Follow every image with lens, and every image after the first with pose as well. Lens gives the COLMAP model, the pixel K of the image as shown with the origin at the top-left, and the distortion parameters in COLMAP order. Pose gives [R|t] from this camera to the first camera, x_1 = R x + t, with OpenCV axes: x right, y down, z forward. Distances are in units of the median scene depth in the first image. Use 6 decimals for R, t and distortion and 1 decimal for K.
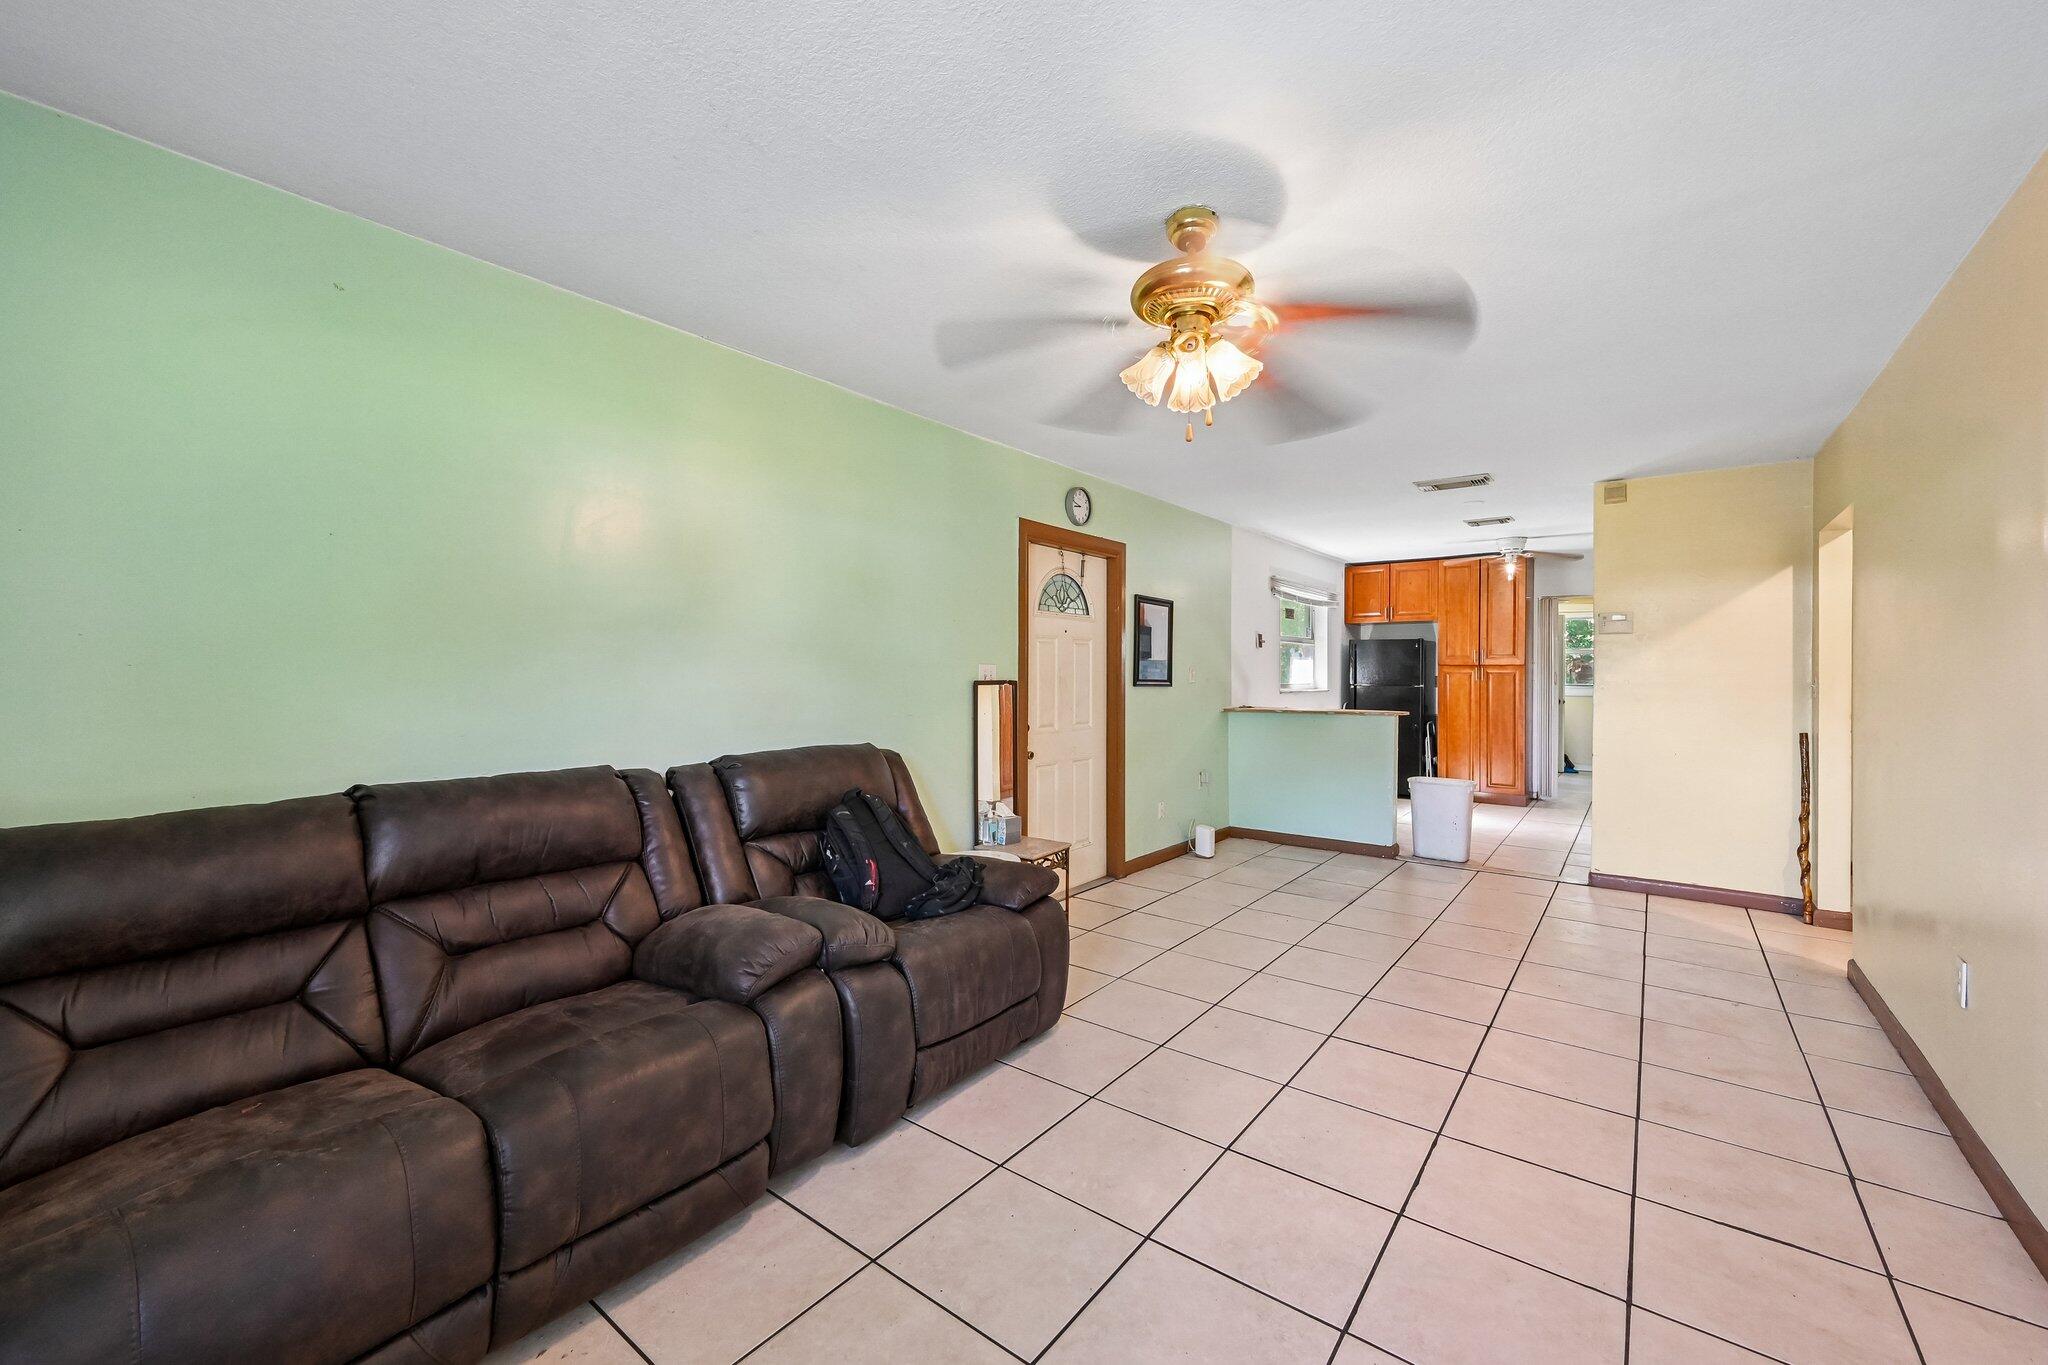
lens RADIAL K [[814.9, 0, 1019.0], [0, 814.9, 674.0], [0, 0, 1]] dist [-0.003797, -0.000493]
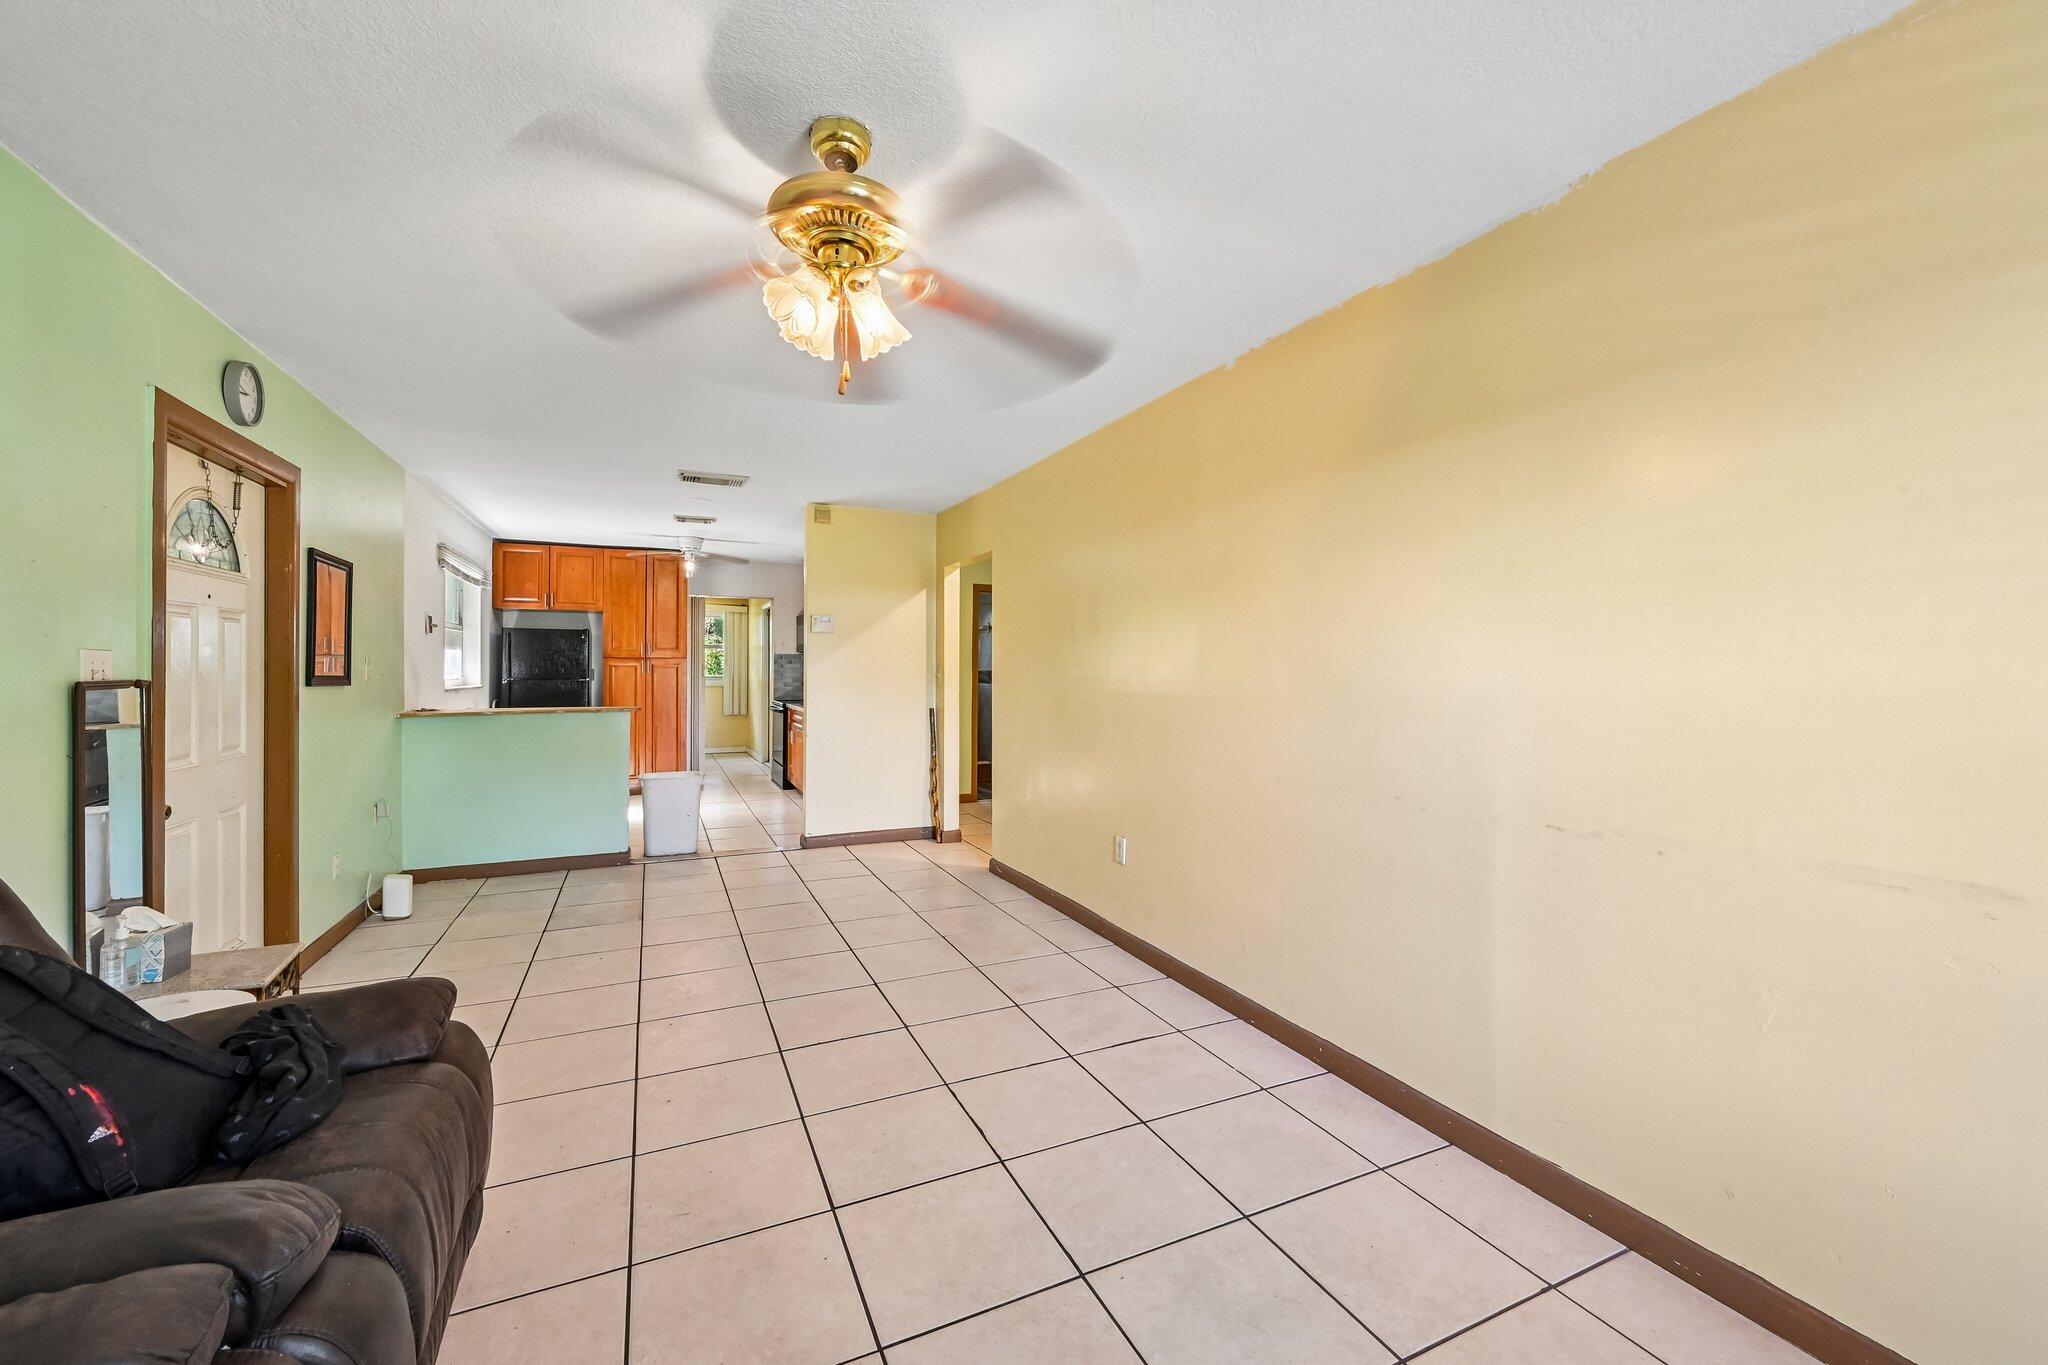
lens RADIAL K [[814.9, 0, 1035.3], [0, 814.9, 664.3], [0, 0, 1]] dist [-0.003797, -0.000493]
pose [[0.448457, 0.000653, 0.893804, -0.170360], [0.001910, 0.999997, -0.001688, -0.000417], [-0.893802, 0.002464, 0.448455, 0.162983]]
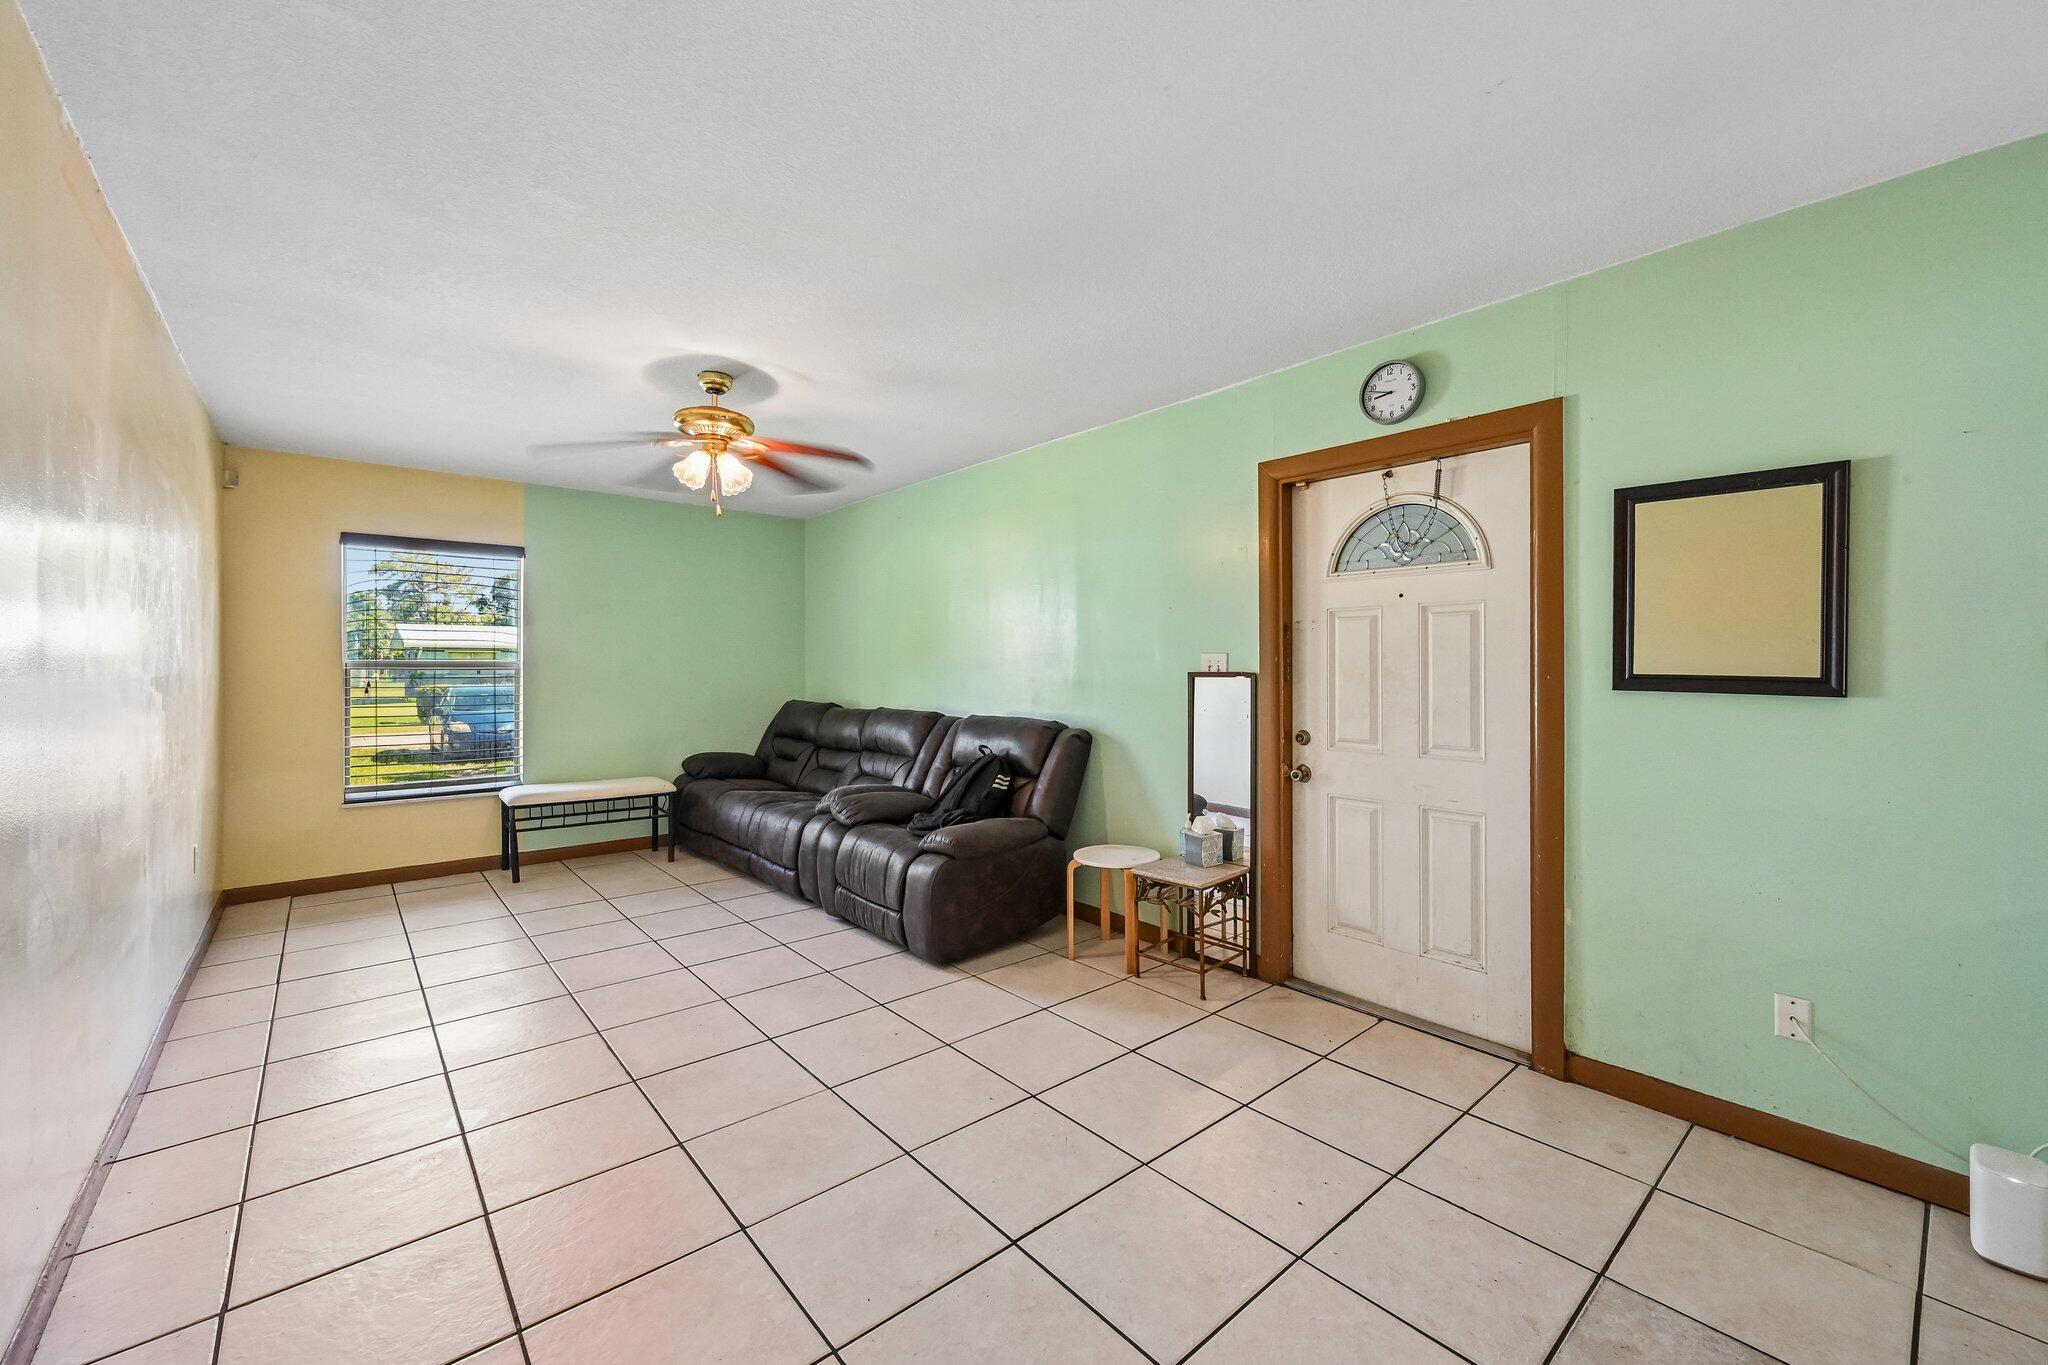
lens RADIAL K [[814.9, 0, 1042.8], [0, 814.9, 665.3], [0, 0, 1]] dist [-0.003797, -0.000493]
pose [[-0.188465, -0.003415, -0.982074, 0.607943], [-0.001027, 0.999994, -0.003280, 0.002478], [0.982079, 0.000390, -0.188468, 0.715300]]
